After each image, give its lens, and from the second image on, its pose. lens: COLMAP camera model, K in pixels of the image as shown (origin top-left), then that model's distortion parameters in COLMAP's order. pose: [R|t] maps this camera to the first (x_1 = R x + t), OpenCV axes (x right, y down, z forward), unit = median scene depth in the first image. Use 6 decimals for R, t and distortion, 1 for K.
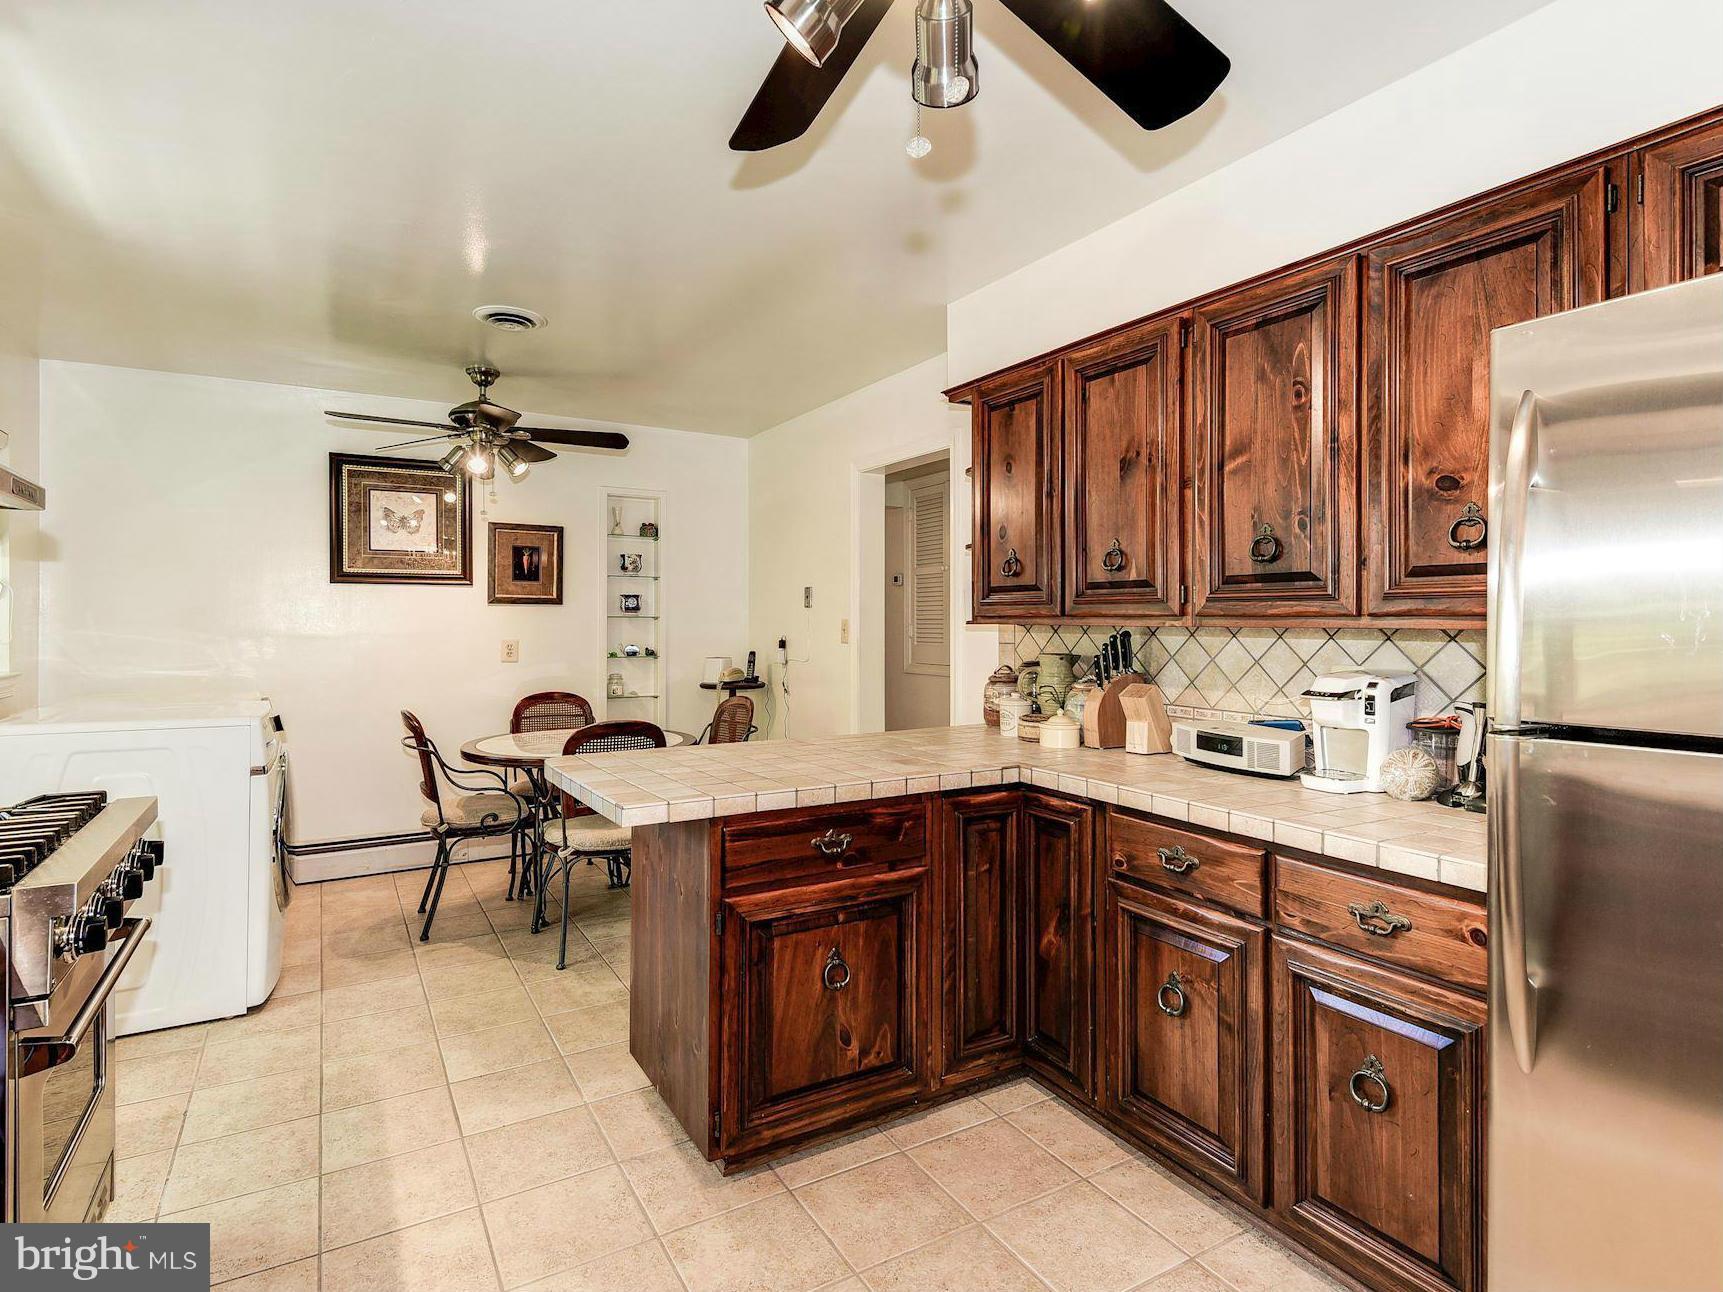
lens RADIAL K [[906.4, 0, 858.2], [0, 906.4, 615.3], [0, 0, 1]] dist [-0.002089, -0.007643]
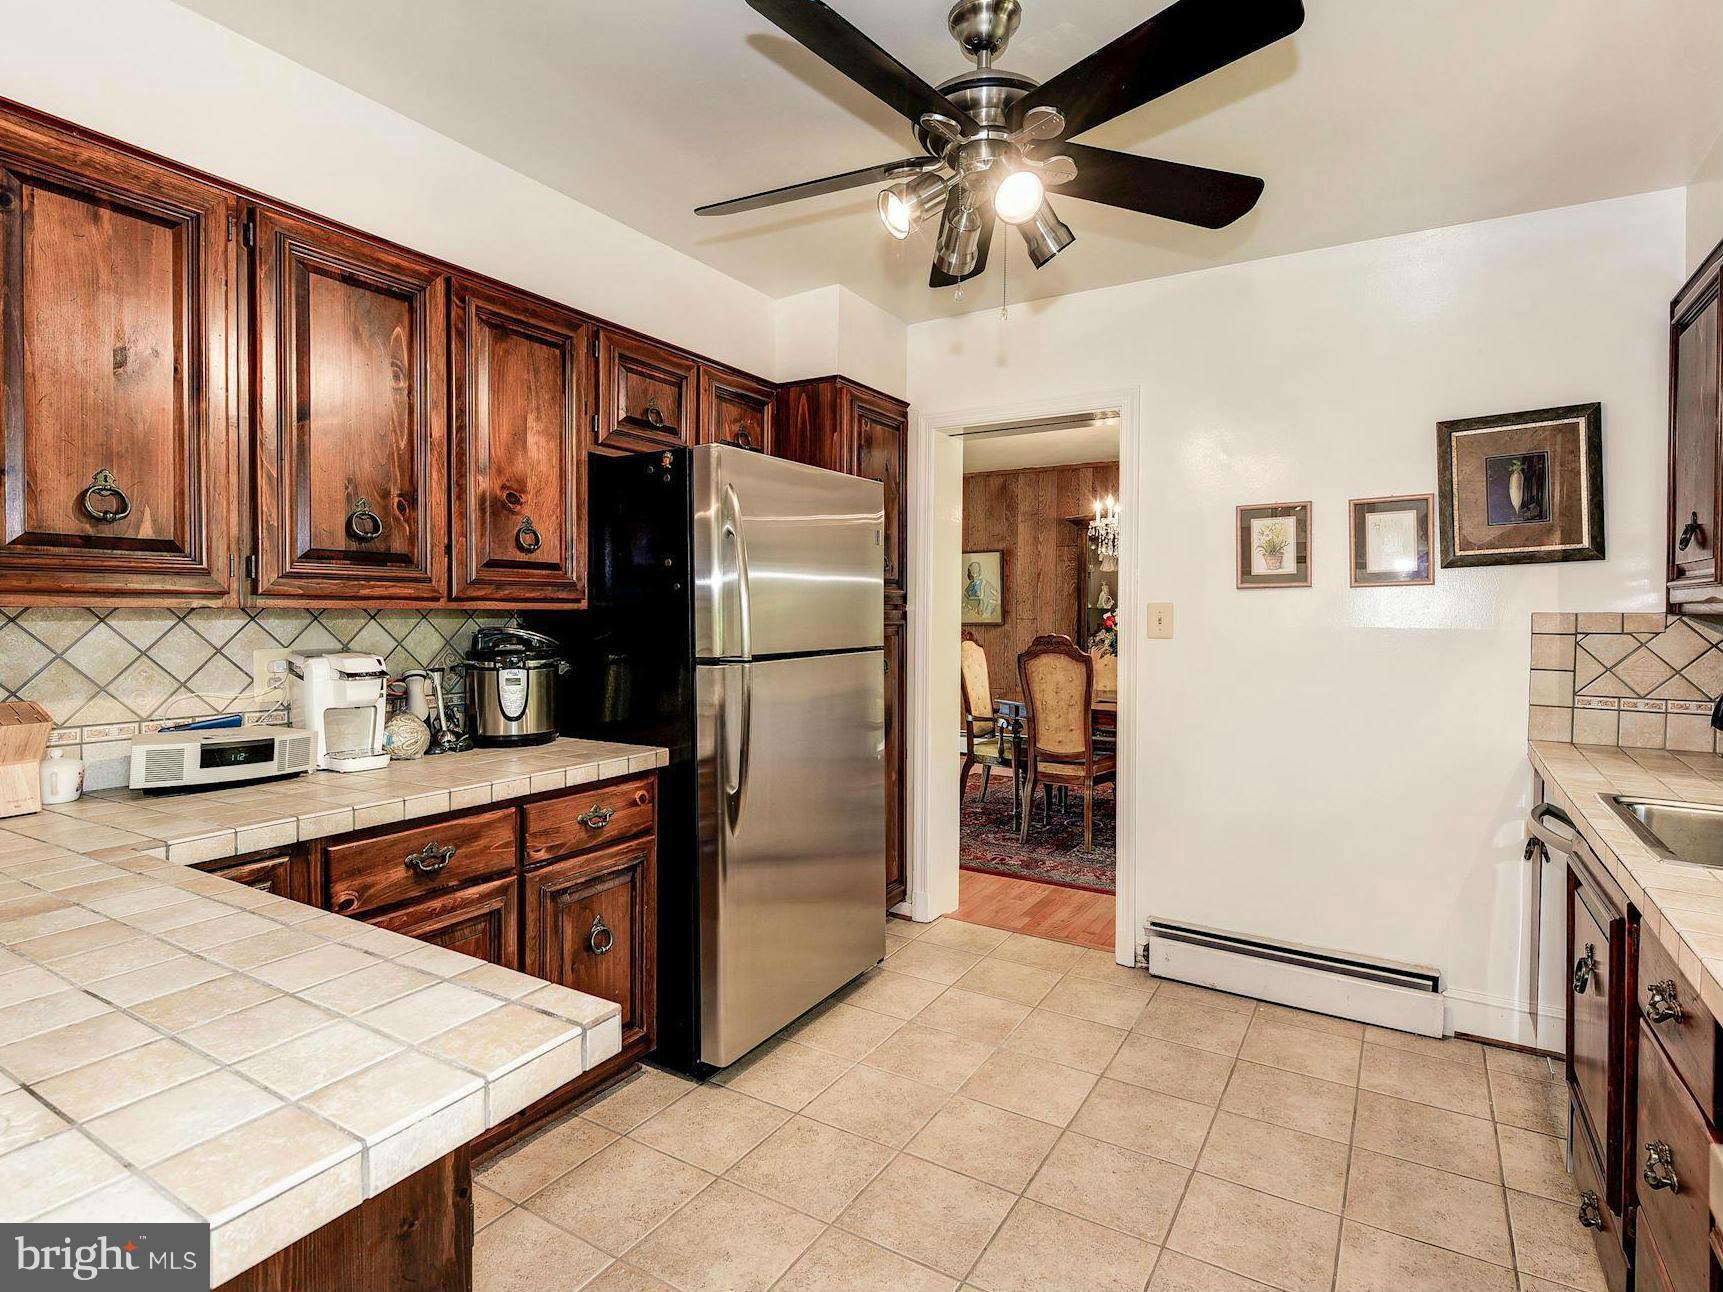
lens RADIAL K [[906.4, 0, 859.8], [0, 906.4, 636.1], [0, 0, 1]] dist [-0.002089, -0.007643]
pose [[-0.499903, -0.027965, 0.865630, -0.661129], [-0.011210, 0.999604, 0.025819, 0.012726], [-0.866009, 0.003203, -0.500018, 1.073284]]
